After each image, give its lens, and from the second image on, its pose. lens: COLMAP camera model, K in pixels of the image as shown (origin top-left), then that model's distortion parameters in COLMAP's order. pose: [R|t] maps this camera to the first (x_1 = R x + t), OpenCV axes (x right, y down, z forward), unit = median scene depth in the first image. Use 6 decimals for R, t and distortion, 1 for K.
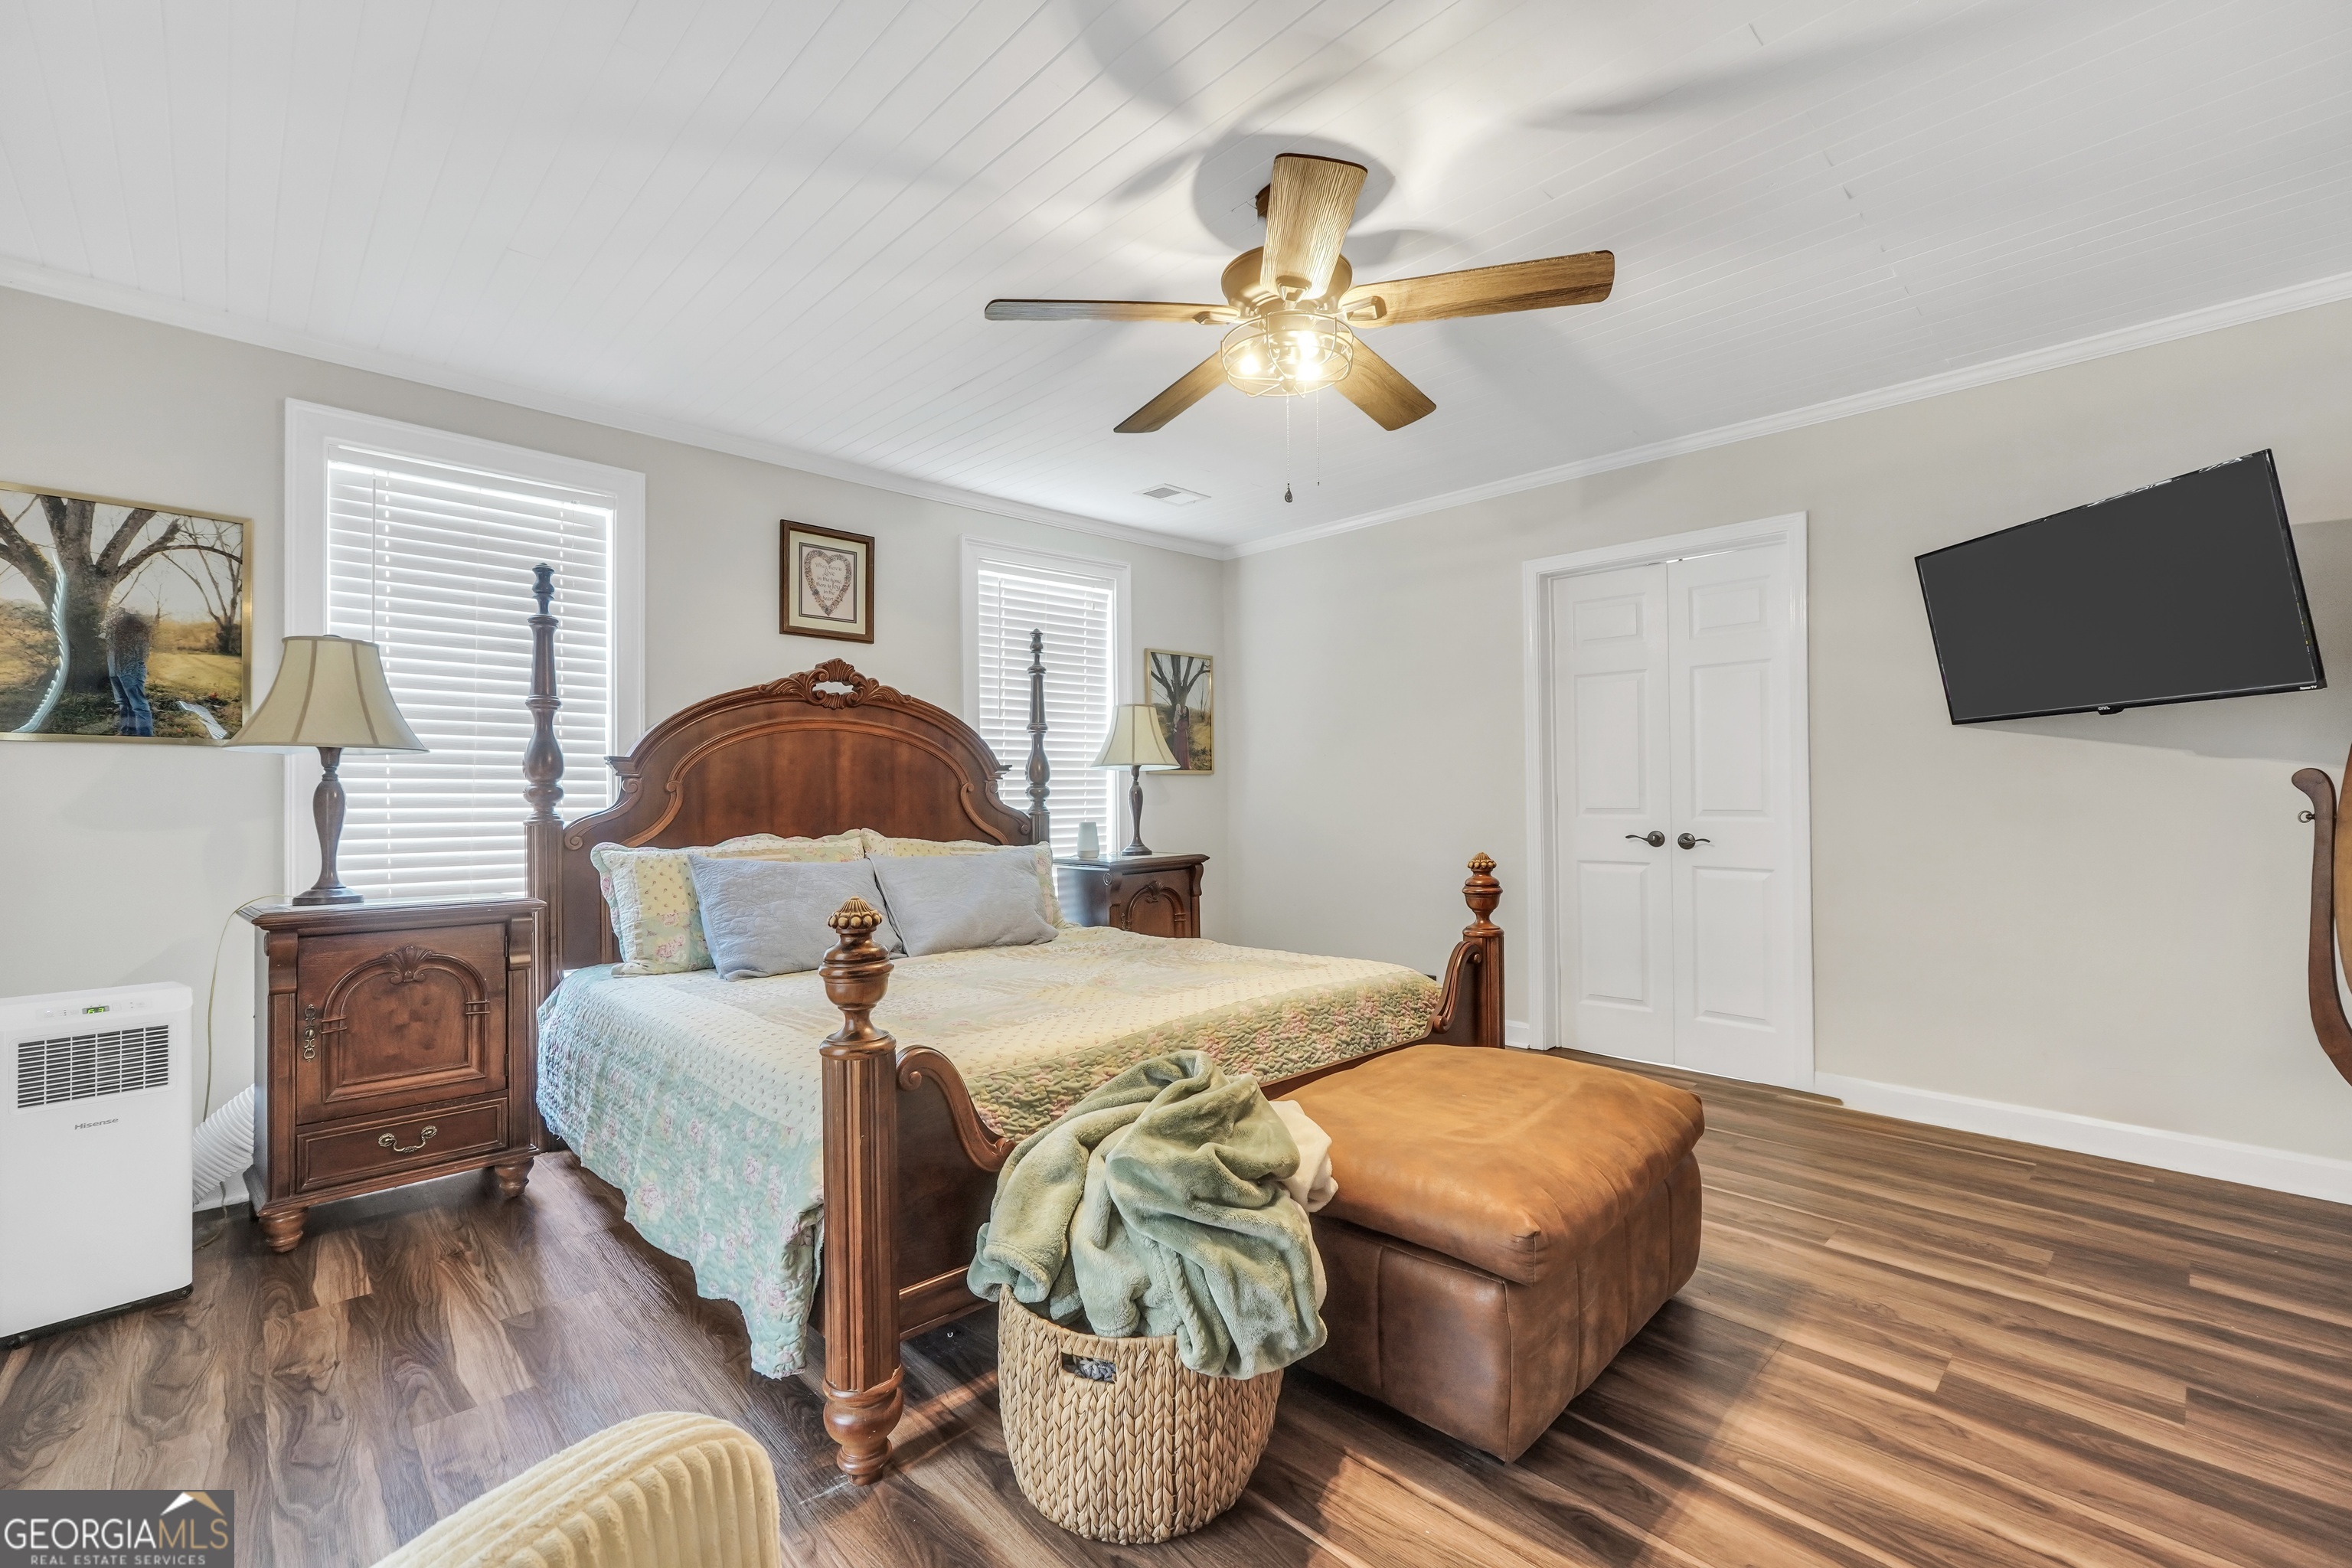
lens RADIAL K [[999.1, 0, 1163.2], [0, 999.1, 785.6], [0, 0, 1]] dist [-0.000541, 0.000263]
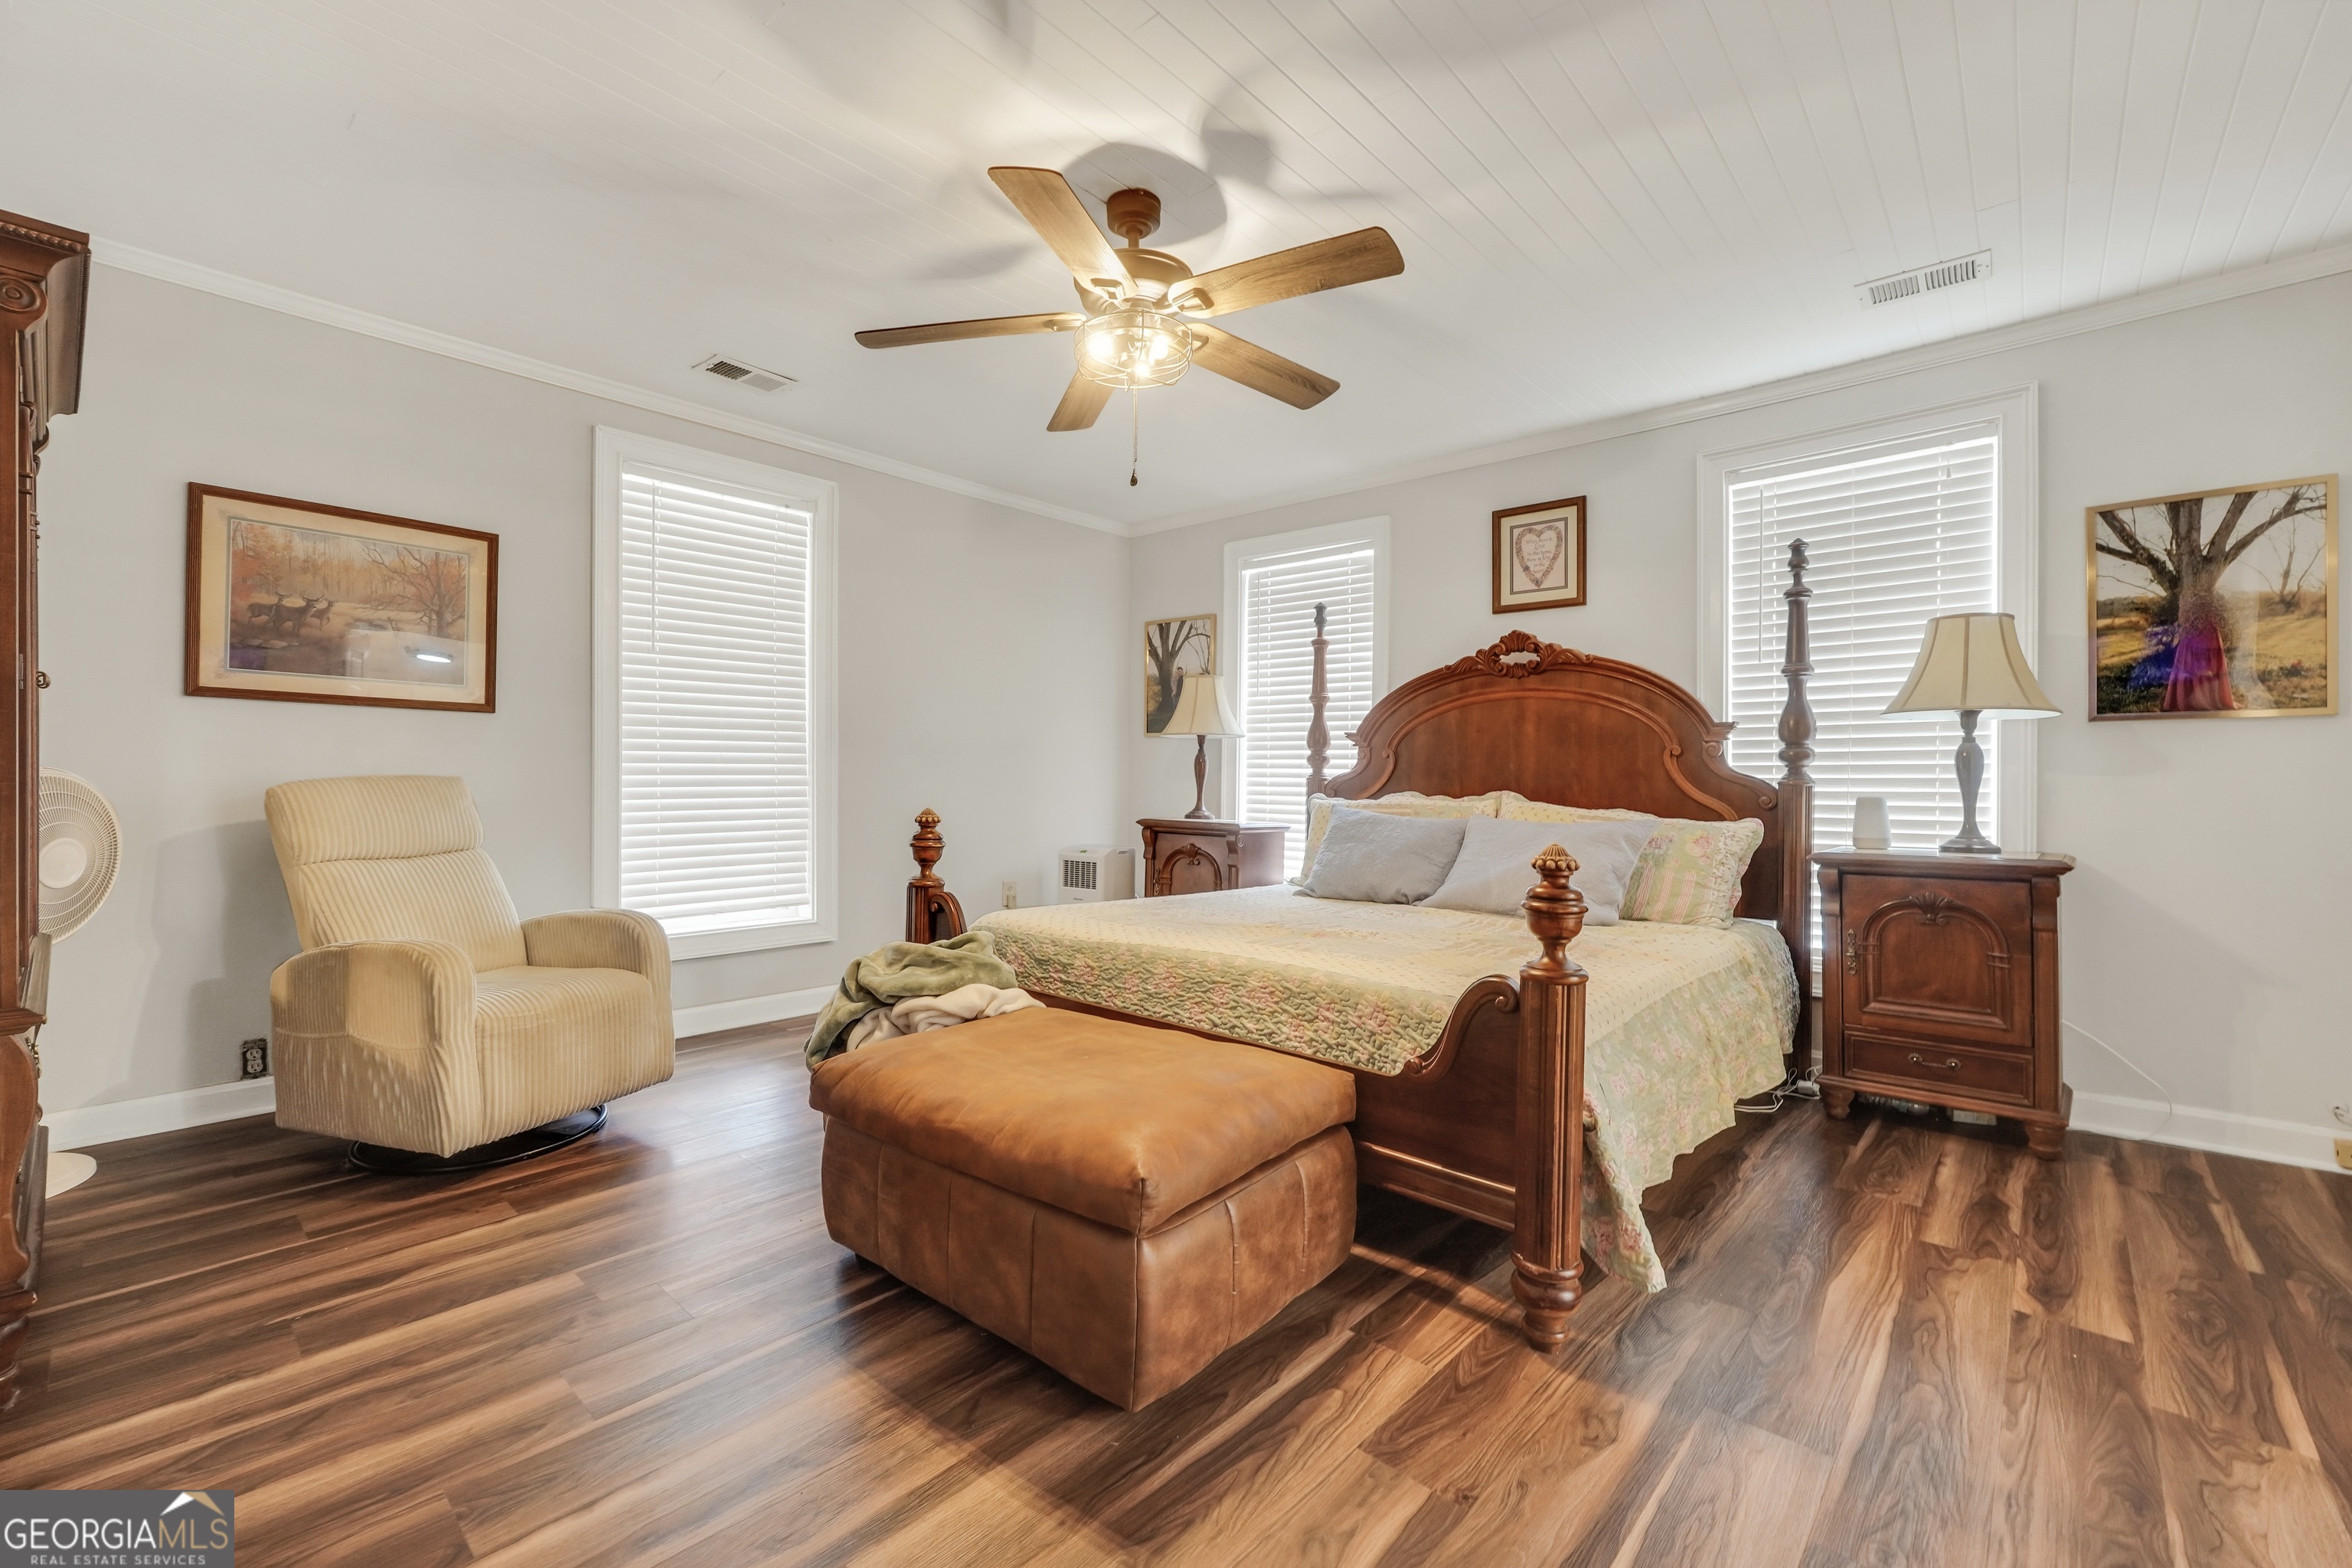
lens RADIAL K [[999.1, 0, 1162.7], [0, 999.1, 777.2], [0, 0, 1]] dist [-0.000541, 0.000263]
pose [[0.079942, 0.016634, -0.996661, 0.684093], [0.013021, 0.999758, 0.017730, 0.004406], [0.996714, -0.014395, 0.079706, 0.529872]]
